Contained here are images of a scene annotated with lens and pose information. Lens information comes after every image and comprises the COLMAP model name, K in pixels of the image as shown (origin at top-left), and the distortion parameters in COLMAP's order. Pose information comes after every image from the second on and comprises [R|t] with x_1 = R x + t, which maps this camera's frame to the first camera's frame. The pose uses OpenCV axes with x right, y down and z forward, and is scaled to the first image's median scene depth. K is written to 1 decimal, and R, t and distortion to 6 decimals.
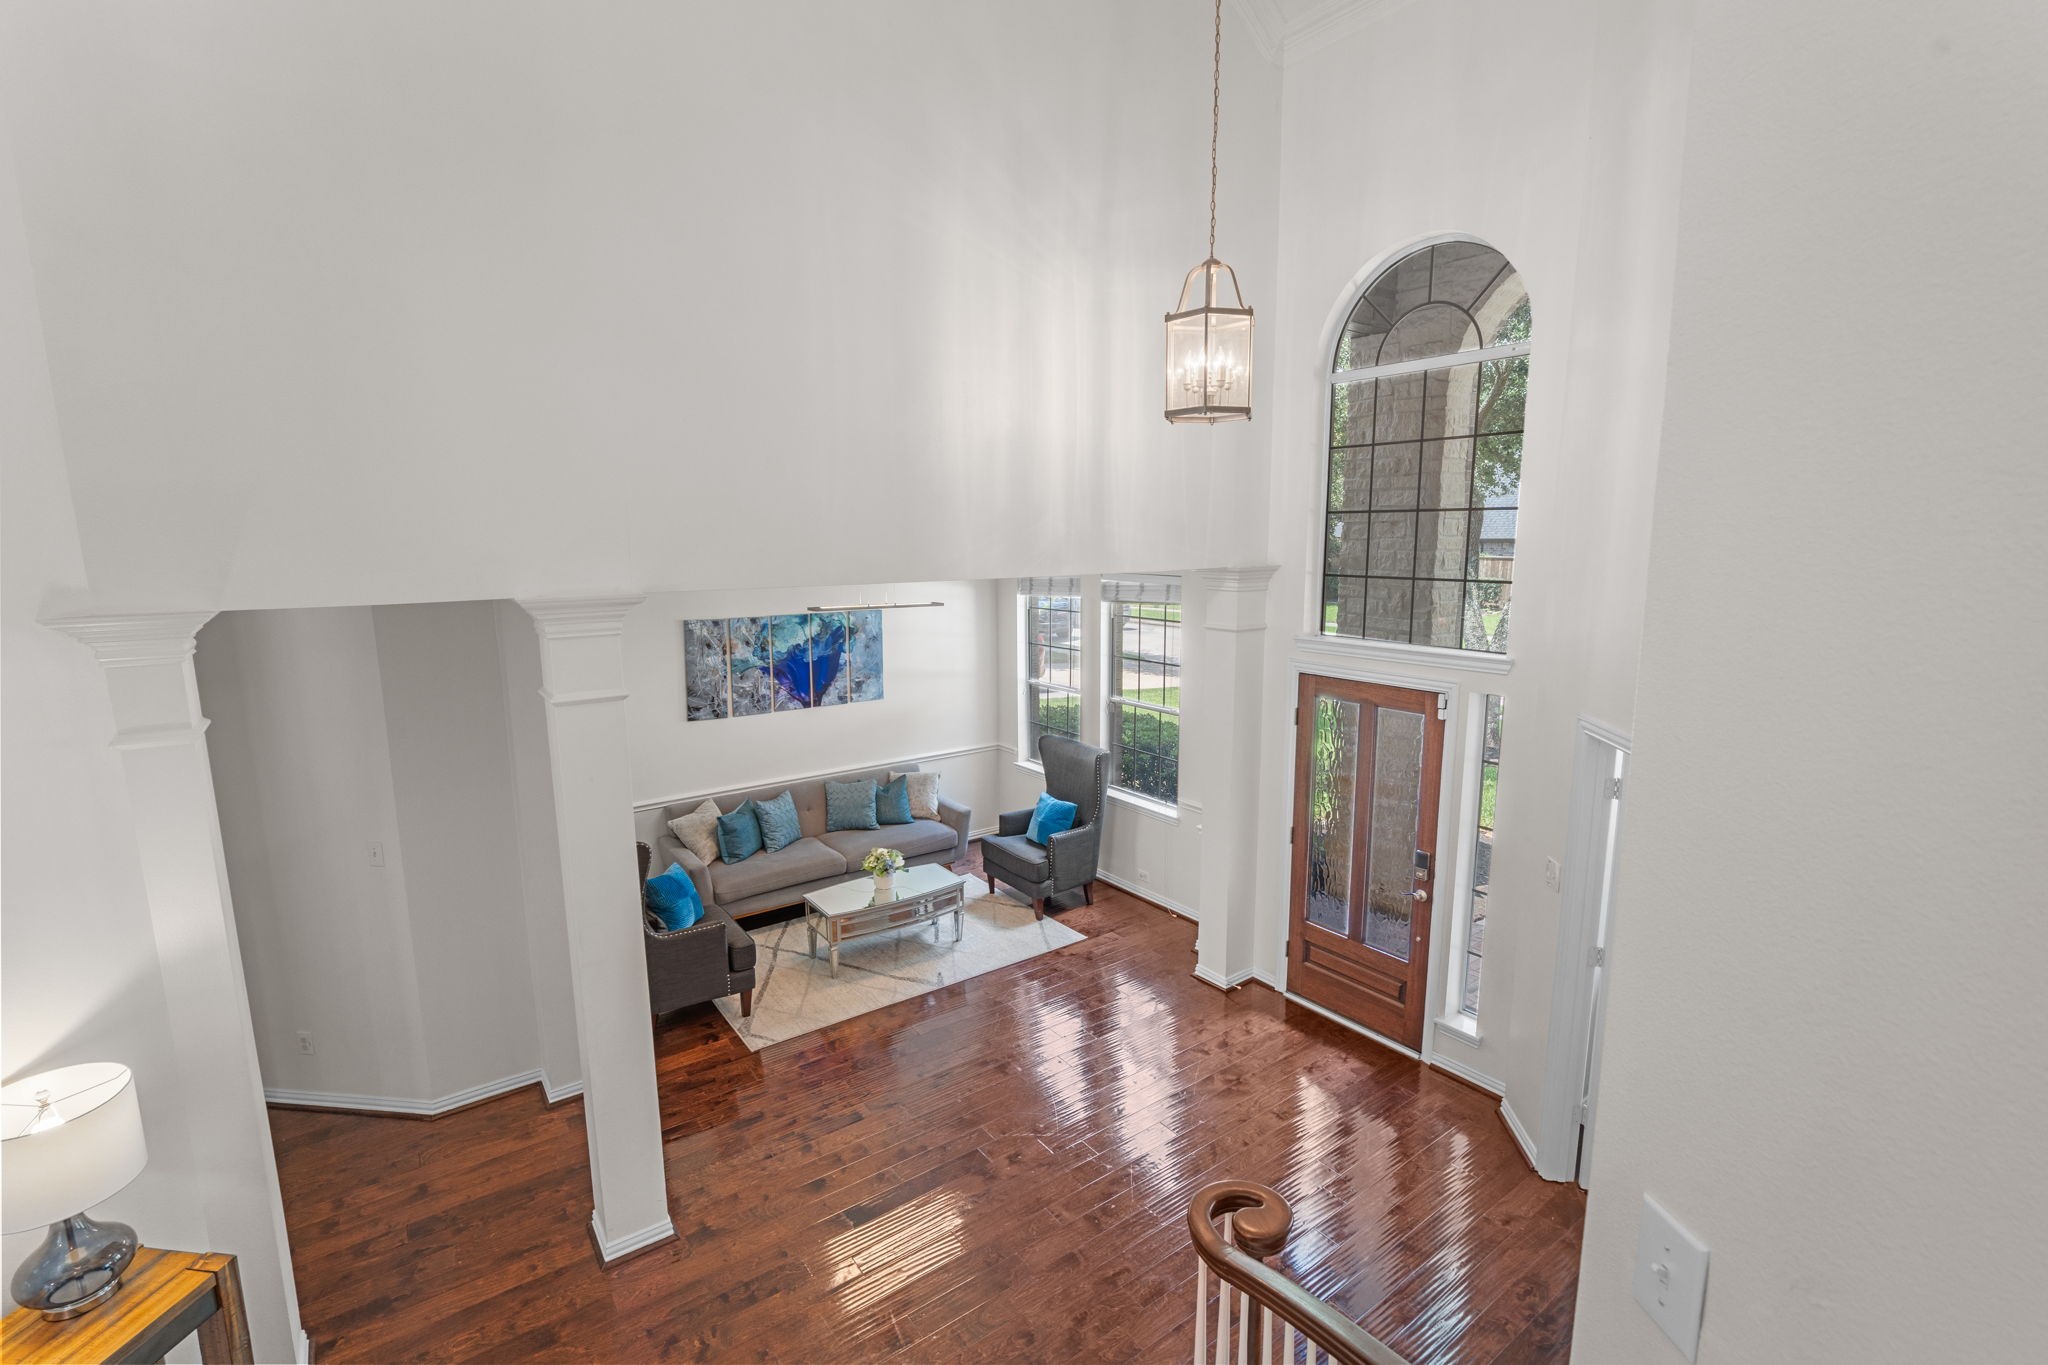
lens RADIAL K [[926.1, 0, 1021.5], [0, 926.1, 688.3], [0, 0, 1]] dist [-0.000275, -0.000092]
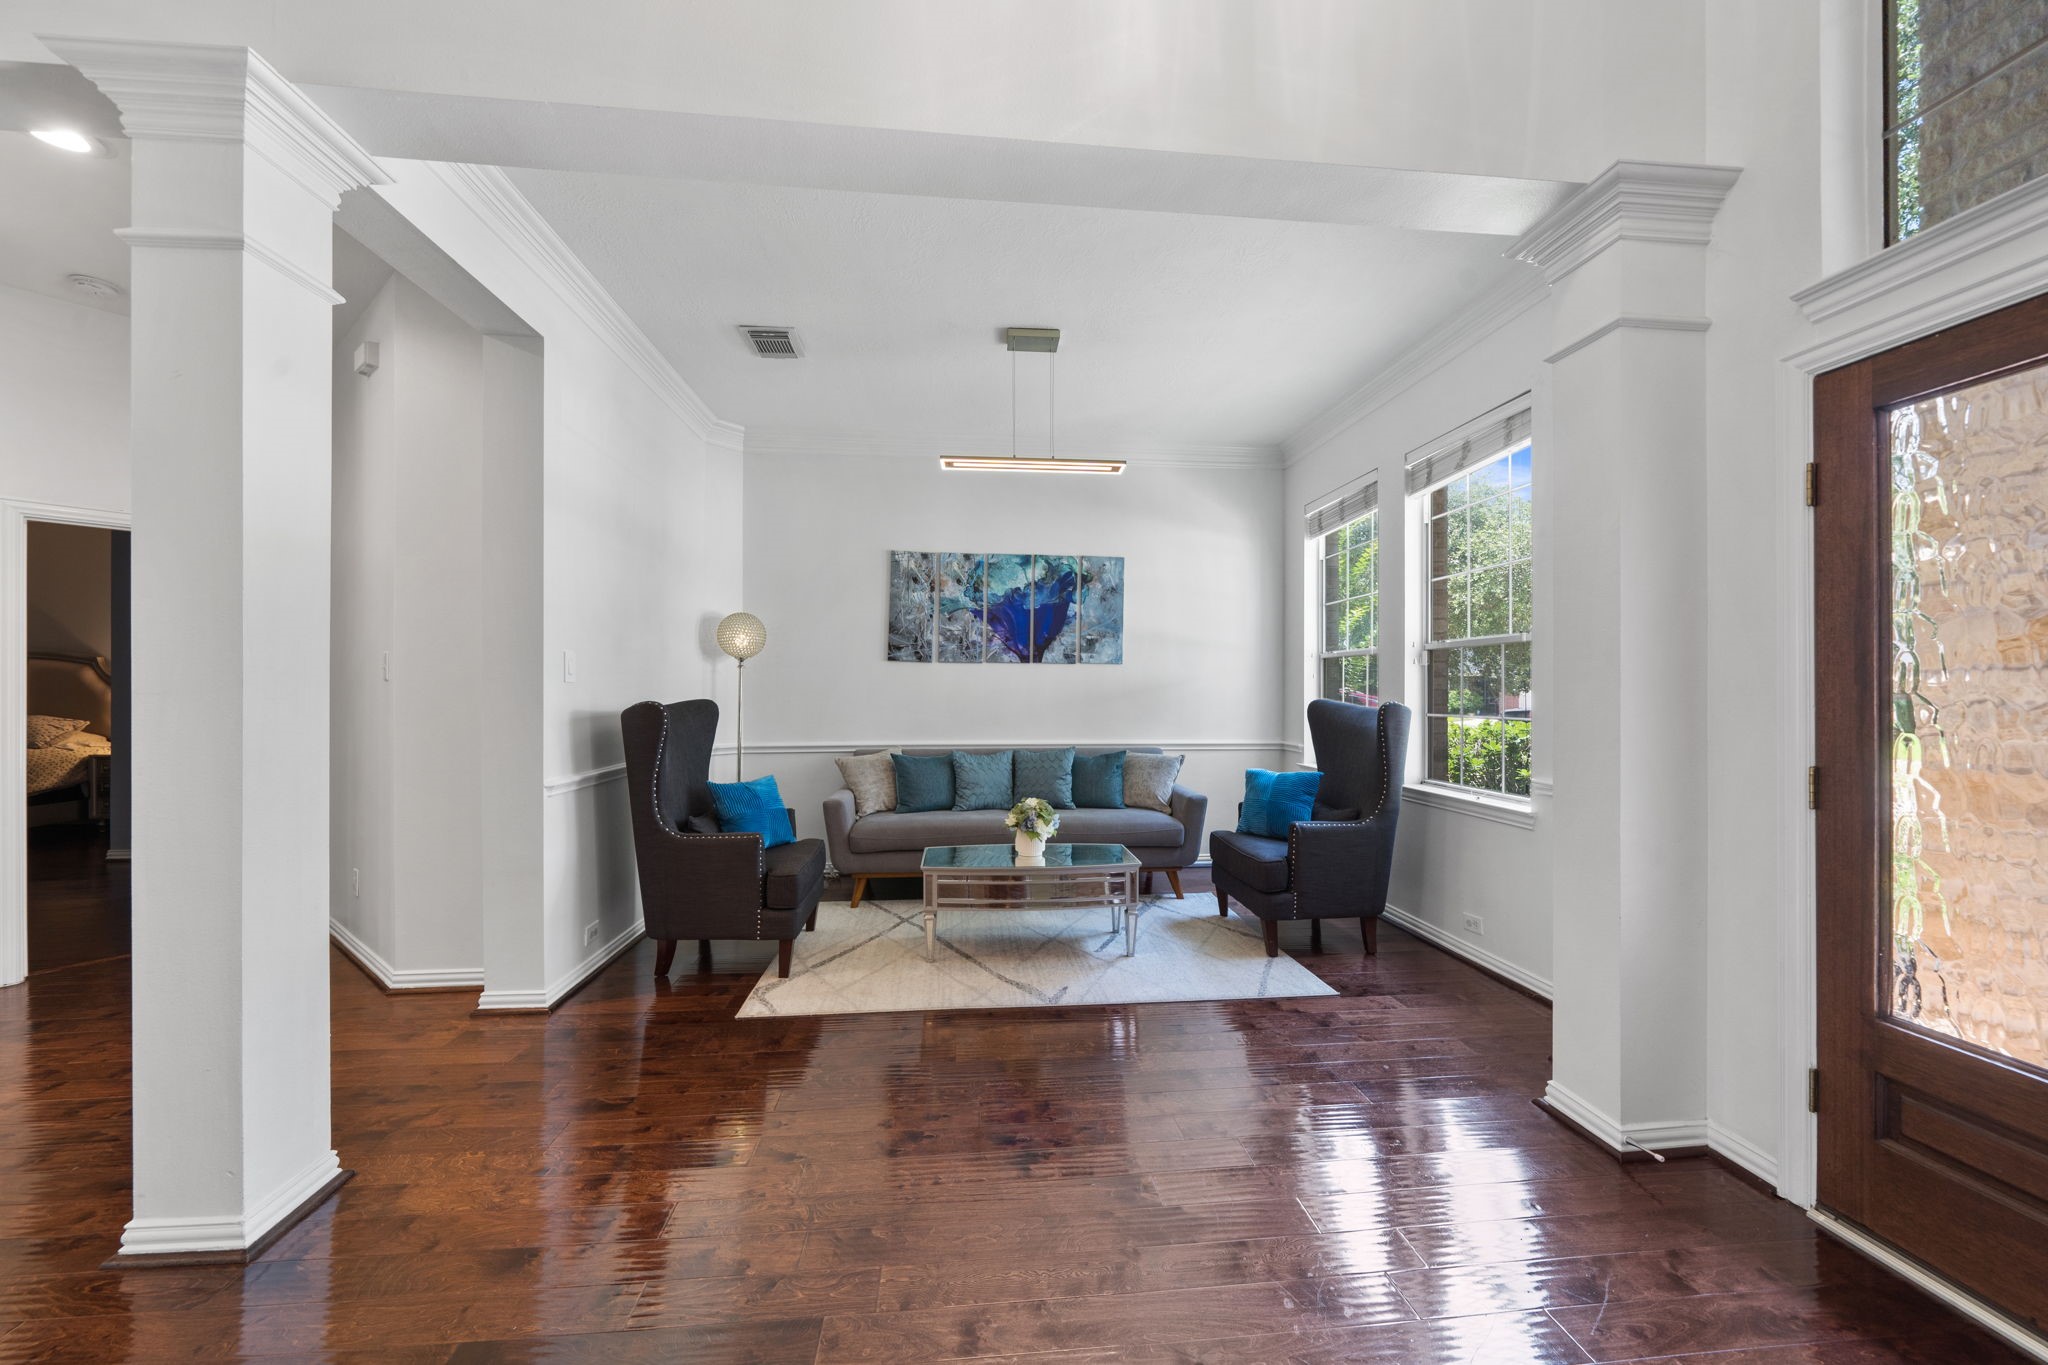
lens RADIAL K [[750.2, 0, 1014.8], [0, 750.2, 687.0], [0, 0, 1]] dist [-0.007334, 0.000386]
pose [[0.859117, 0.007488, -0.511724, 0.126051], [-0.094055, 0.985172, -0.143490, 0.153889], [0.503062, 0.171405, 0.847083, 0.432770]]
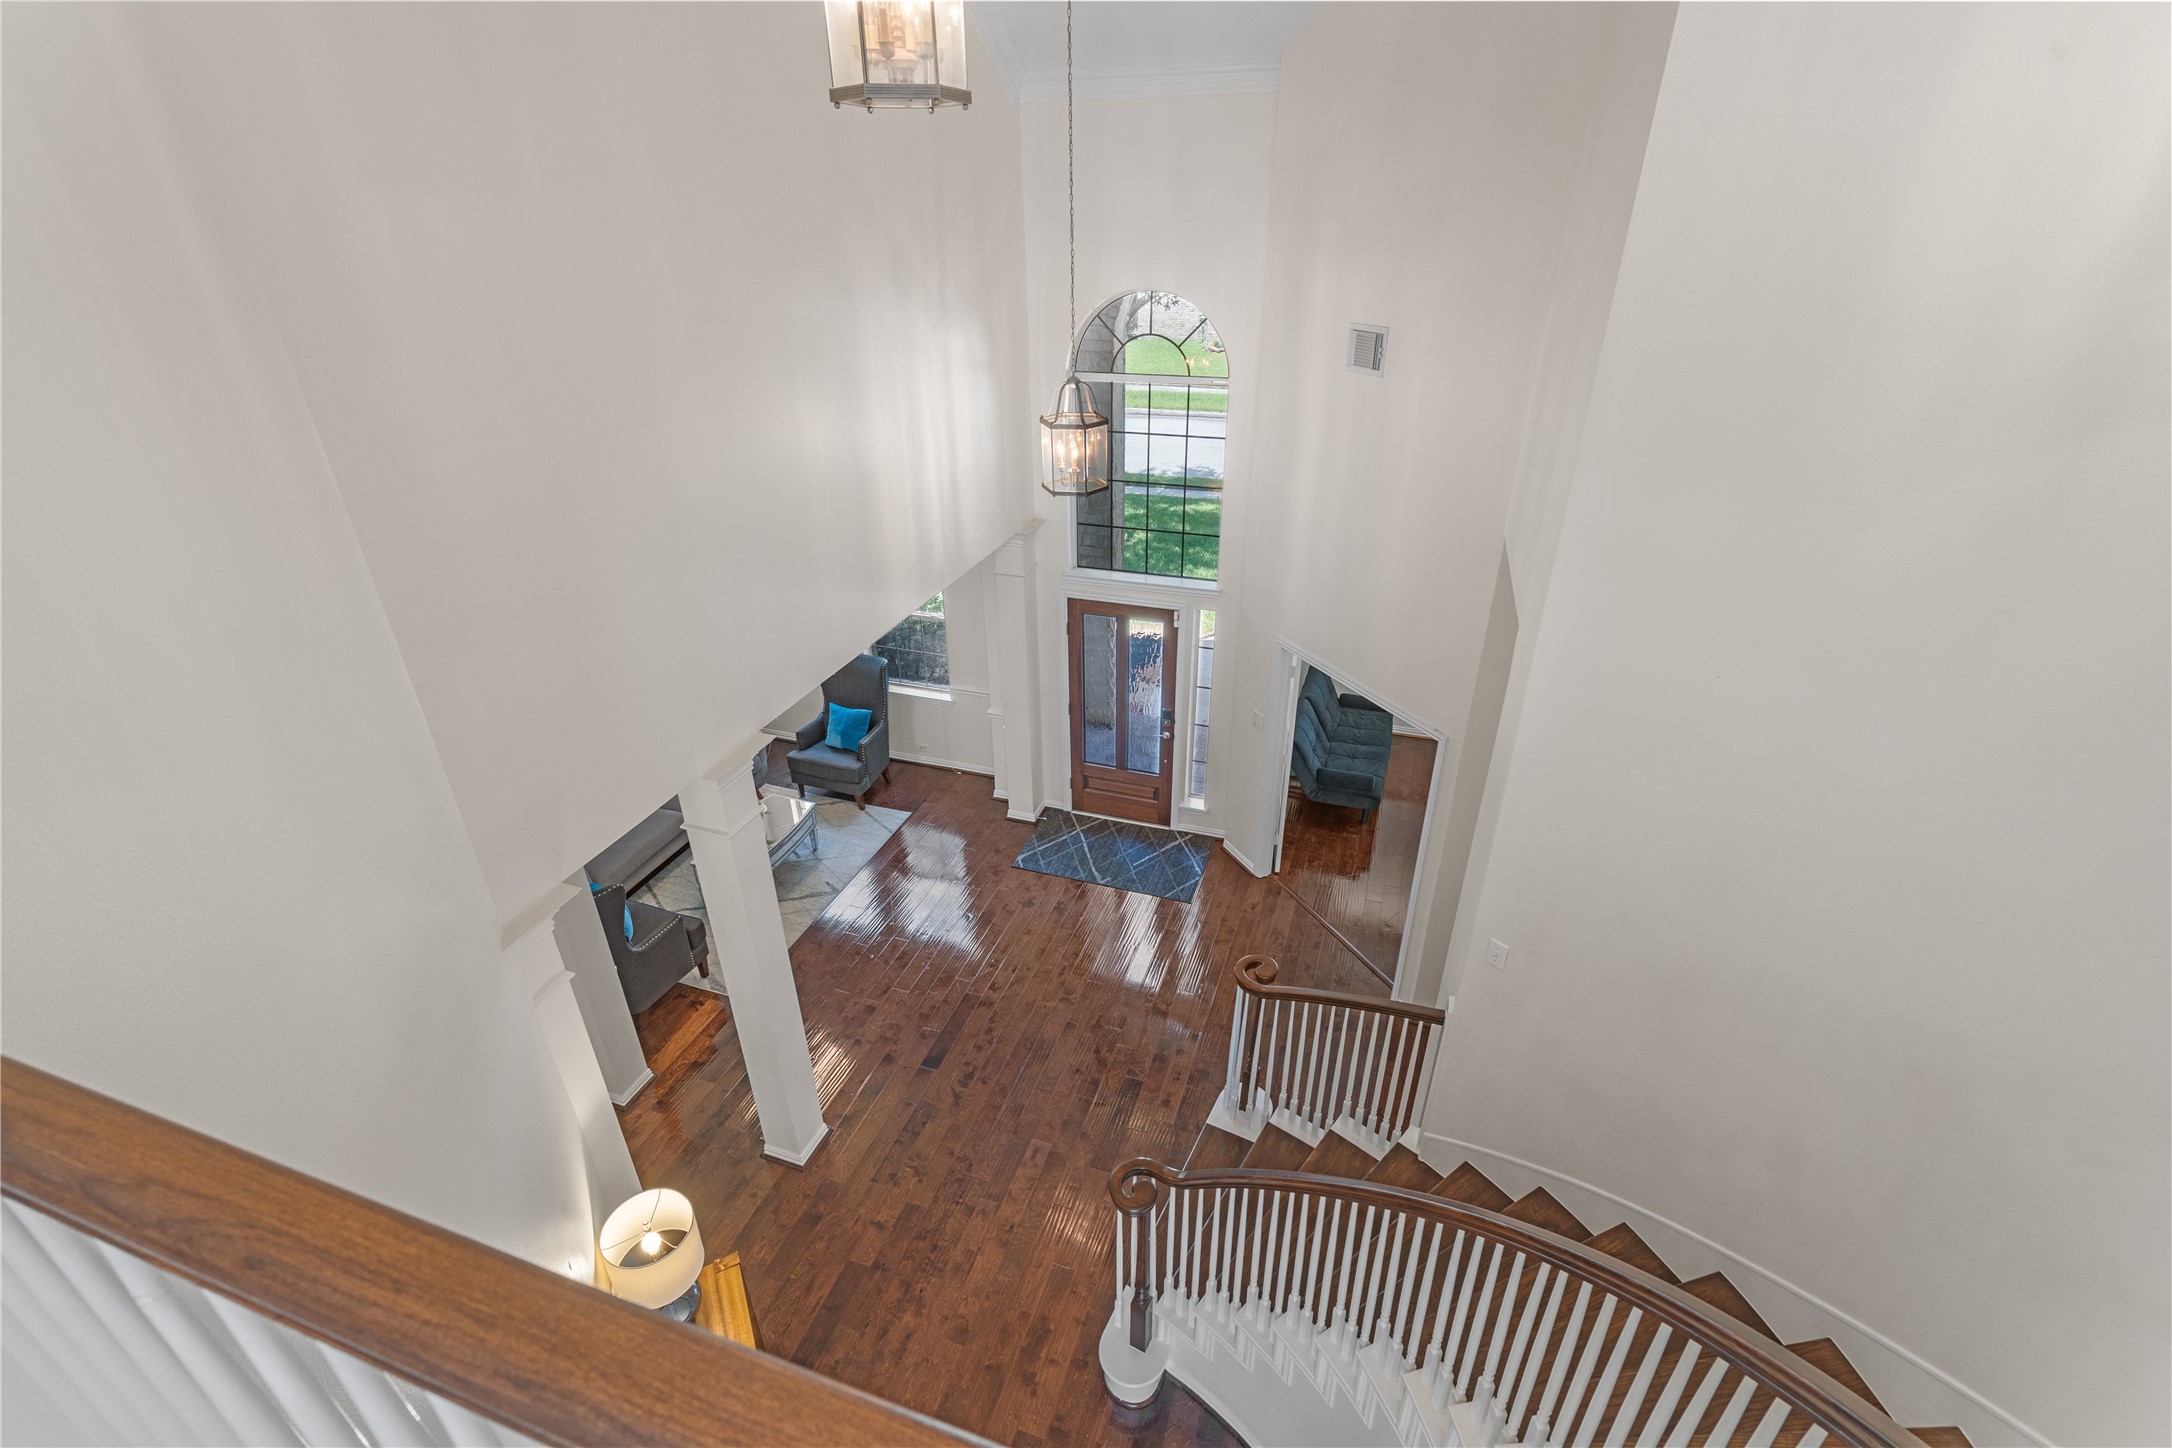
lens RADIAL K [[990.3, 0, 1091.7], [0, 990.3, 717.0], [0, 0, 1]] dist [0.000695, 0.000077]
pose [[0.817130, -0.269445, 0.509606, -0.353078], [0.098431, 0.936271, 0.337206, -0.262363], [-0.567988, -0.225380, 0.791577, -0.162145]]
